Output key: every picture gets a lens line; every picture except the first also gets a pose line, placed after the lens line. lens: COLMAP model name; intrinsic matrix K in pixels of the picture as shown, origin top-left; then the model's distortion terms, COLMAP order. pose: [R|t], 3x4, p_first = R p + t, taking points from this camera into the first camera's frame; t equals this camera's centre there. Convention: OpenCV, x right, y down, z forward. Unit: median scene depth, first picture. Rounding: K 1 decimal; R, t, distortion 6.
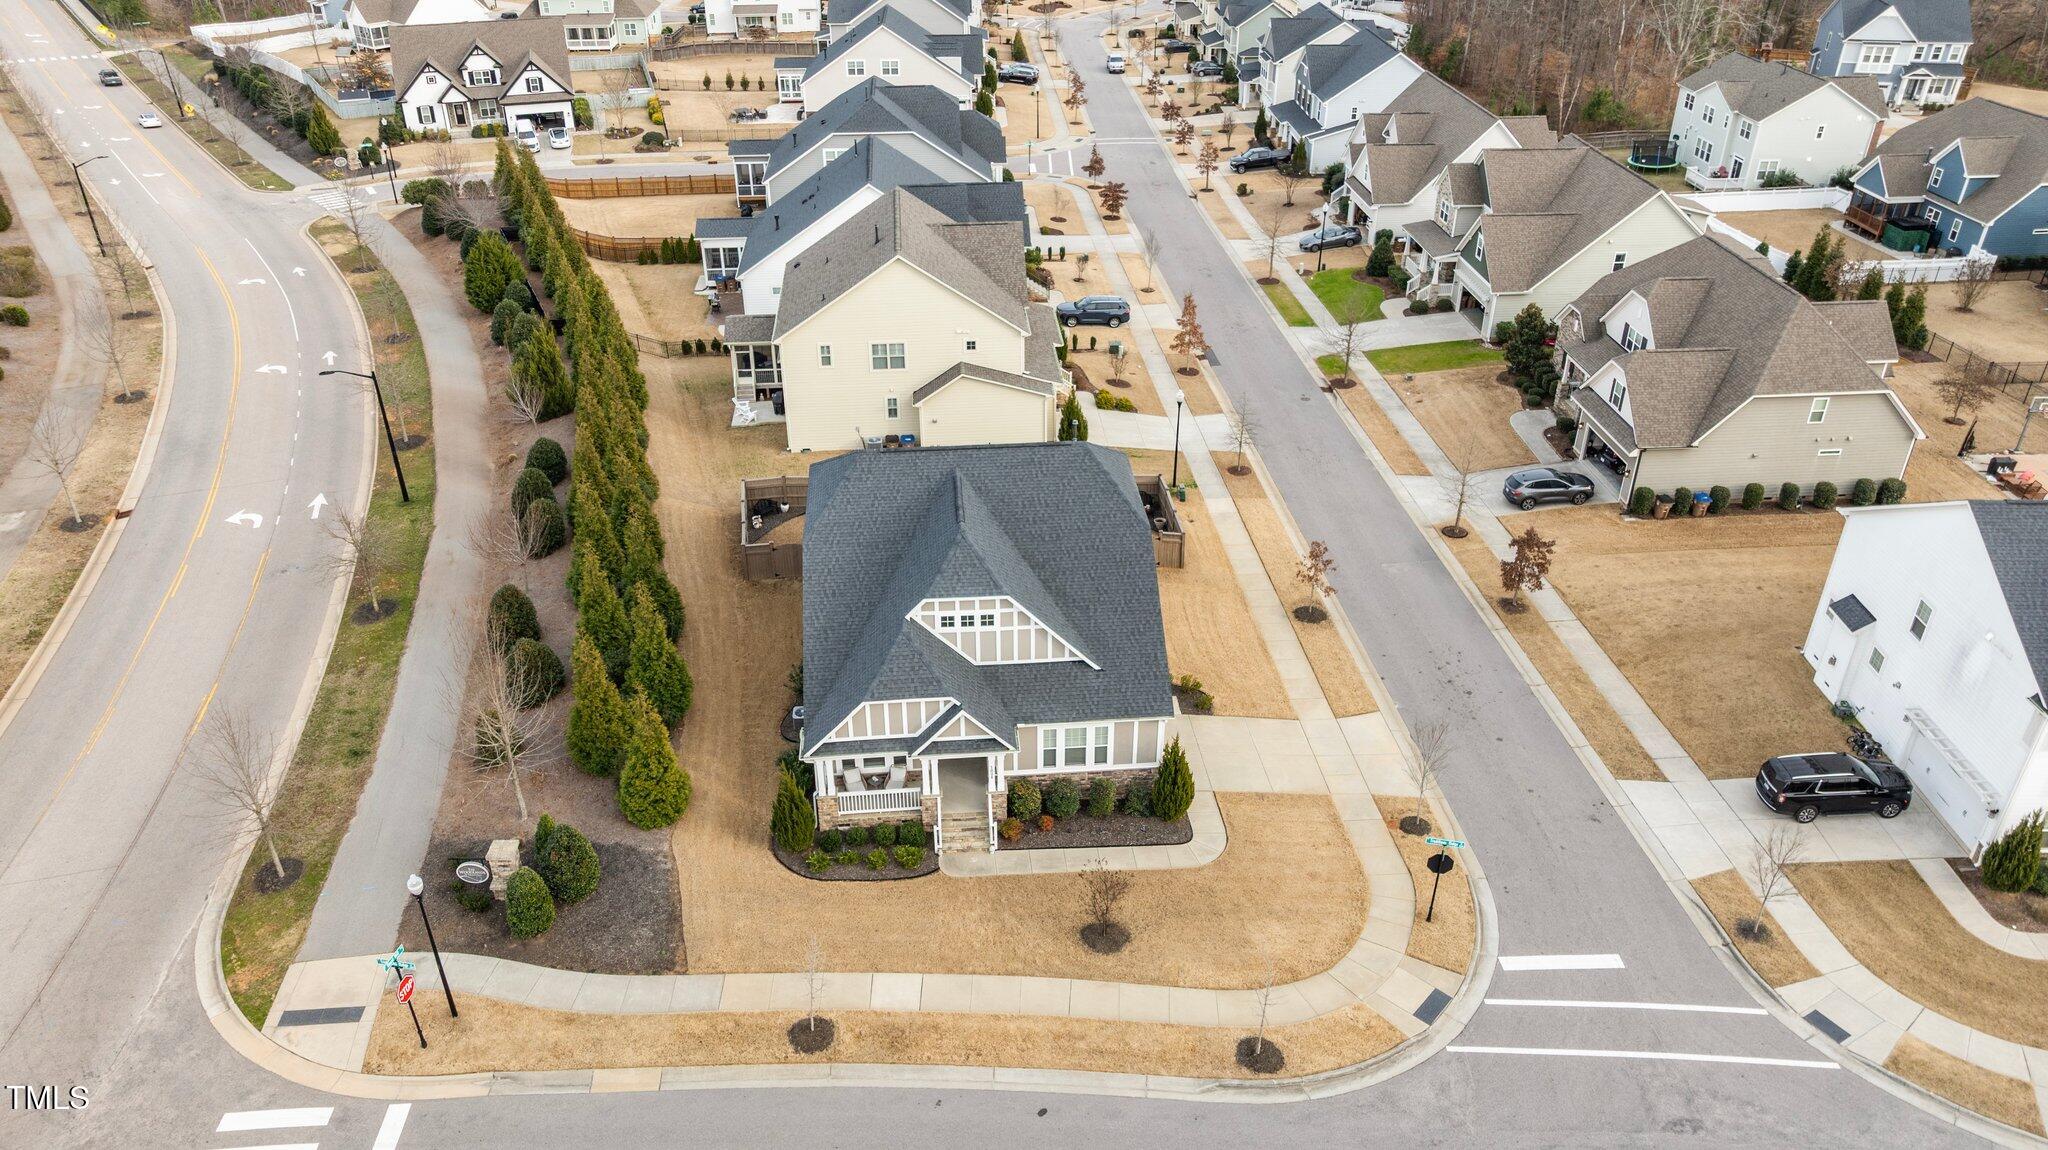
lens RADIAL K [[1450.4, 0, 1034.6], [0, 1450.4, 571.0], [0, 0, 1]] dist [-0.021389, 0.004251]
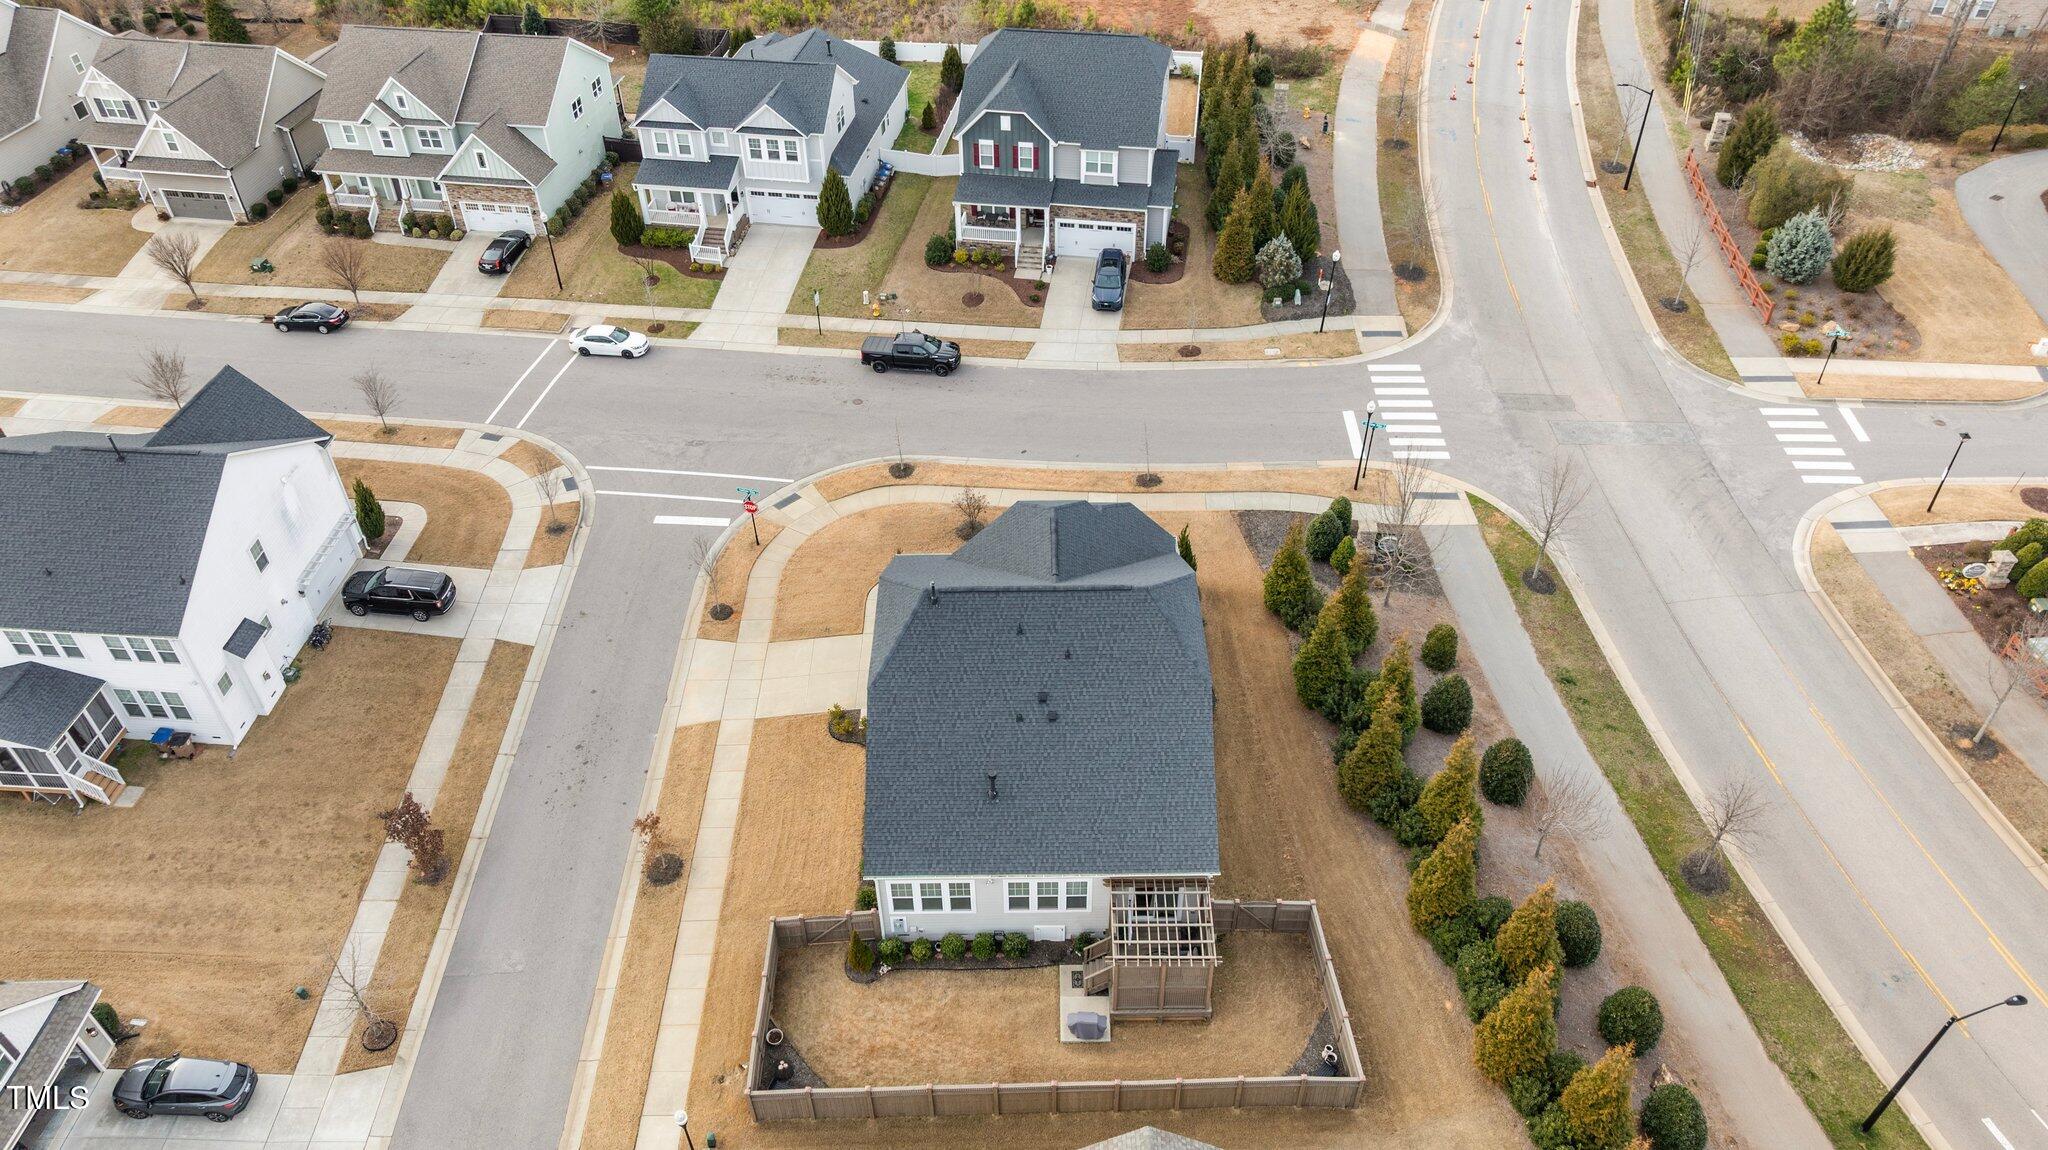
lens RADIAL K [[1443.3, 0, 1036.4], [0, 1443.3, 565.9], [0, 0, 1]] dist [-0.034797, 0.028857]
pose [[-0.996988, -0.047100, 0.061619, -0.110241], [0.043159, 0.323201, 0.945346, -1.116974], [-0.064441, 0.945157, -0.320195, 1.413955]]
